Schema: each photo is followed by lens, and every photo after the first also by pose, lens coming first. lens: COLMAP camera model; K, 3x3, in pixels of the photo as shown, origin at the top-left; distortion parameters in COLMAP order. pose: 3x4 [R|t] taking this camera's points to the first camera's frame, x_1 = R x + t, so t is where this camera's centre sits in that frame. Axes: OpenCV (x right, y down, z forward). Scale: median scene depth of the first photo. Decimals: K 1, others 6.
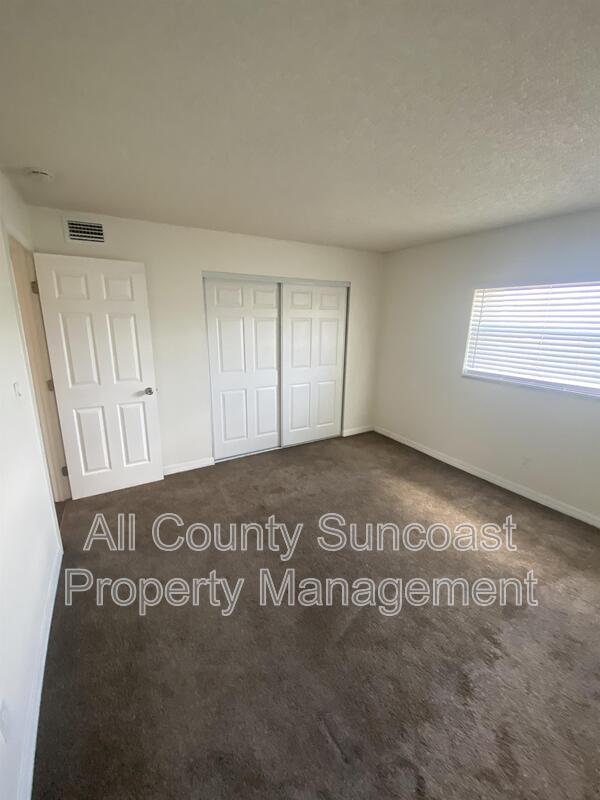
lens RADIAL K [[326.3, 0, 302.1], [0, 326.3, 402.9], [0, 0, 1]] dist [0.002863, -0.000248]
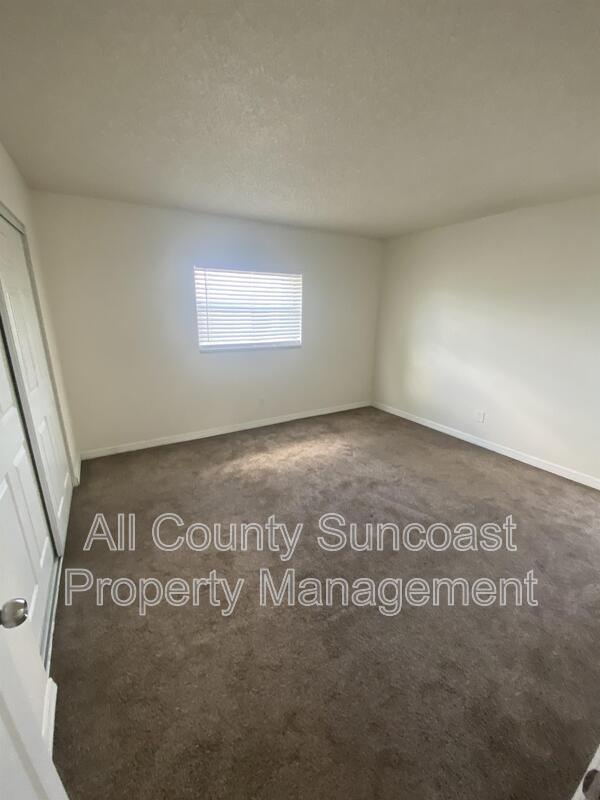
lens RADIAL K [[326.3, 0, 302.1], [0, 326.3, 402.9], [0, 0, 1]] dist [0.002863, -0.000248]
pose [[-0.045595, -0.295615, 0.954219, -0.594750], [0.230351, 0.926358, 0.297990, -0.174274], [-0.972039, 0.233392, 0.025858, 0.724063]]
